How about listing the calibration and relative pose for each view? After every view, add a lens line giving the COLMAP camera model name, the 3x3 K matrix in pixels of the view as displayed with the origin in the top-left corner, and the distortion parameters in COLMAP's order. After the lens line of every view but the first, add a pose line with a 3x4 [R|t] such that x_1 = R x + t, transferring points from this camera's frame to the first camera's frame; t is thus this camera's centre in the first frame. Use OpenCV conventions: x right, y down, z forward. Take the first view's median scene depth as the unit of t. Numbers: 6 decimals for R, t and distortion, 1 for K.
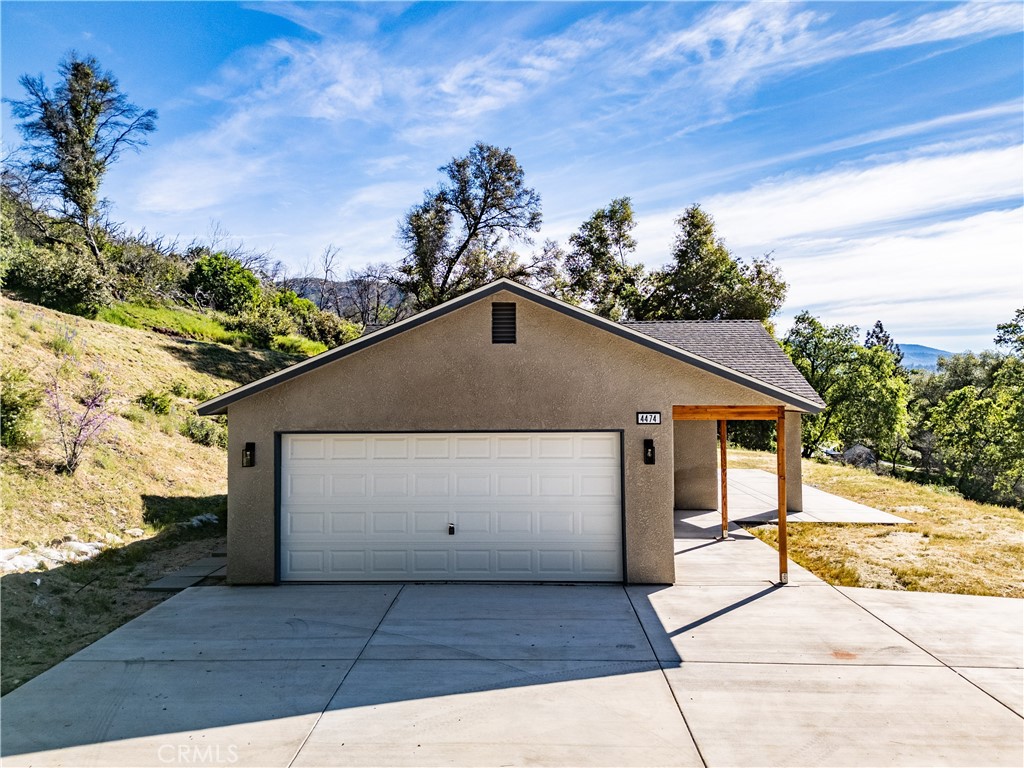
lens RADIAL K [[713.5, 0, 509.8], [0, 713.5, 363.6], [0, 0, 1]] dist [0.066225, -0.058453]
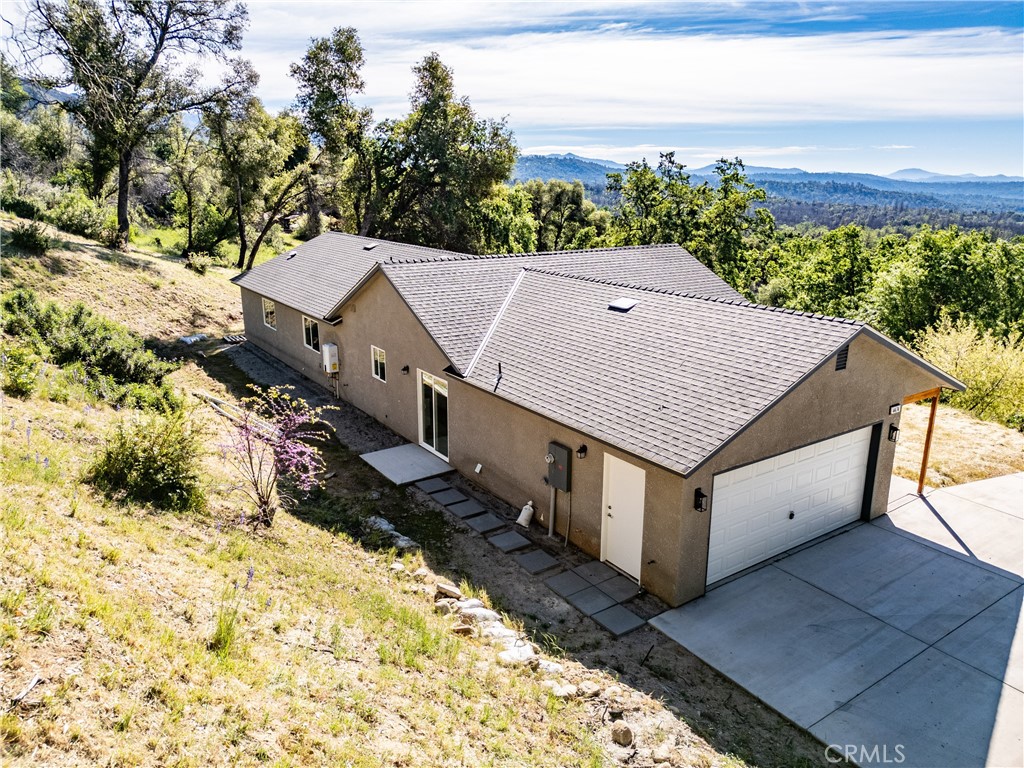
lens RADIAL K [[713.5, 0, 509.8], [0, 713.5, 363.6], [0, 0, 1]] dist [0.066225, -0.058453]
pose [[0.810275, -0.129927, 0.571467, -0.288806], [-0.034195, 0.962972, 0.267424, -0.086313], [-0.585052, -0.236228, 0.775829, 0.087097]]
